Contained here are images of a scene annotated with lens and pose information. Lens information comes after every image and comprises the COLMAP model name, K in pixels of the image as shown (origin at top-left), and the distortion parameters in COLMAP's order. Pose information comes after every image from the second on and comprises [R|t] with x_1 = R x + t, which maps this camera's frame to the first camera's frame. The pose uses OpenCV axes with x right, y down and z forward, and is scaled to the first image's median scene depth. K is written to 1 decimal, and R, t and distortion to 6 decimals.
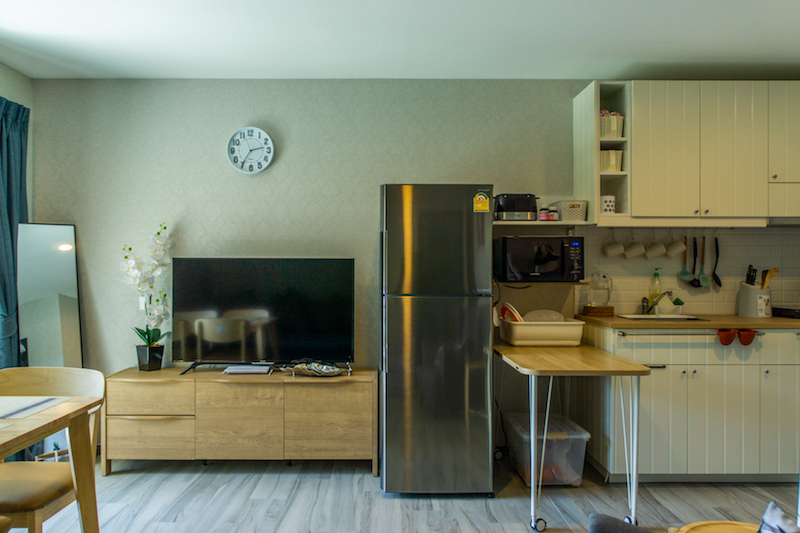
lens RADIAL K [[605.8, 0, 401.3], [0, 605.8, 271.0], [0, 0, 1]] dist [0.001576, -0.002265]
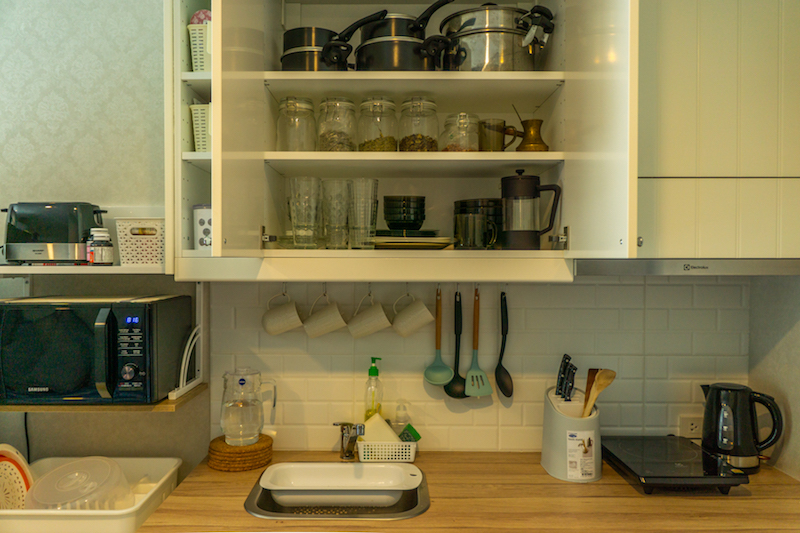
lens RADIAL K [[605.8, 0, 397.7], [0, 605.8, 262.8], [0, 0, 1]] dist [0.001576, -0.002265]
pose [[0.999946, 0.001033, -0.010382, 0.446797], [-0.000987, 0.999990, 0.004468, -0.081321], [0.010386, -0.004457, 0.999936, 0.527314]]
